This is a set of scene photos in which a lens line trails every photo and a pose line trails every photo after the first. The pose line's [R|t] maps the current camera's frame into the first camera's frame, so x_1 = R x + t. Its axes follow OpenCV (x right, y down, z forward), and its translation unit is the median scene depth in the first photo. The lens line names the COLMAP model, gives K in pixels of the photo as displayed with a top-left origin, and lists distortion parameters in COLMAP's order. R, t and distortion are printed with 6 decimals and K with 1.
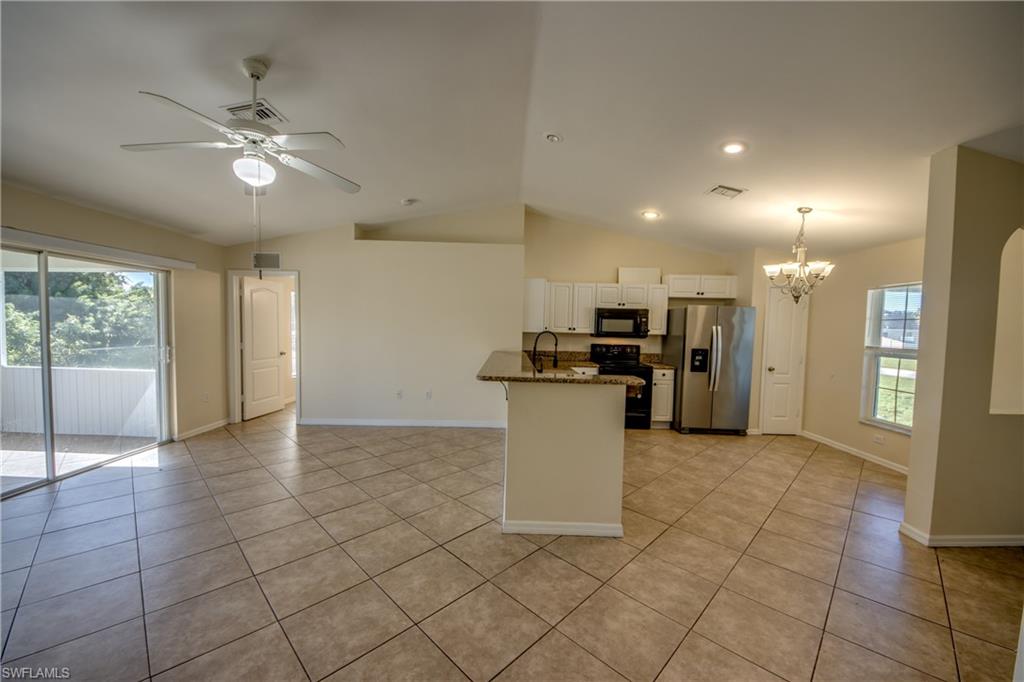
lens RADIAL K [[396.8, 0, 509.8], [0, 396.8, 334.4], [0, 0, 1]] dist [0.044814, -0.020940]
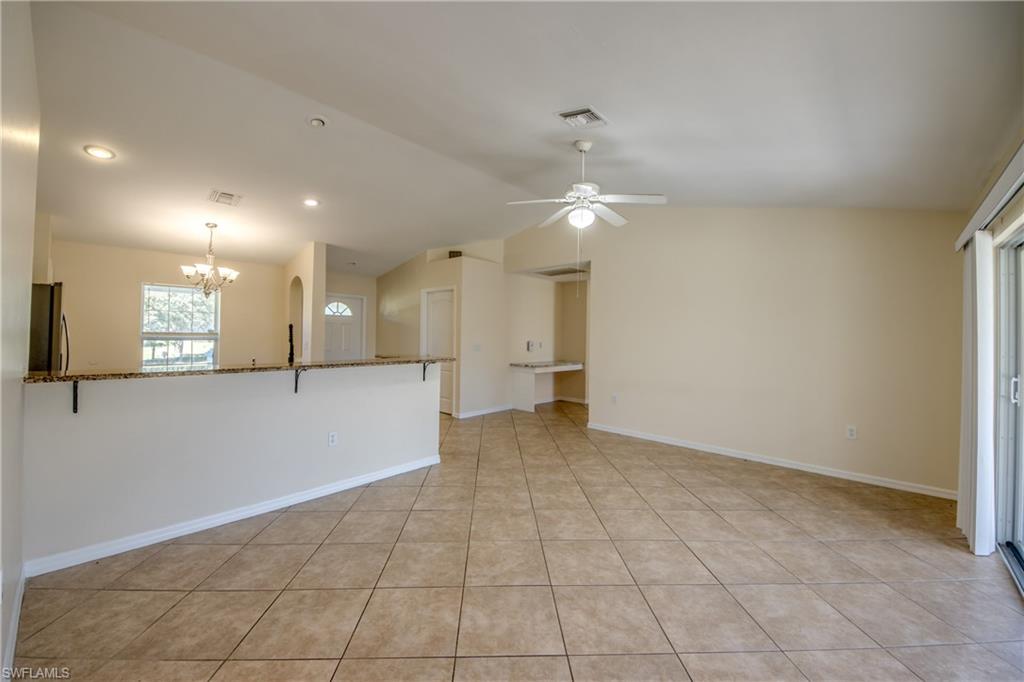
lens RADIAL K [[396.8, 0, 509.8], [0, 396.8, 334.4], [0, 0, 1]] dist [0.044814, -0.020940]
pose [[-0.743324, -0.038722, 0.667810, -0.718839], [-0.021231, 0.999186, 0.034305, -0.024940], [-0.668595, 0.011321, -0.743541, 1.161252]]
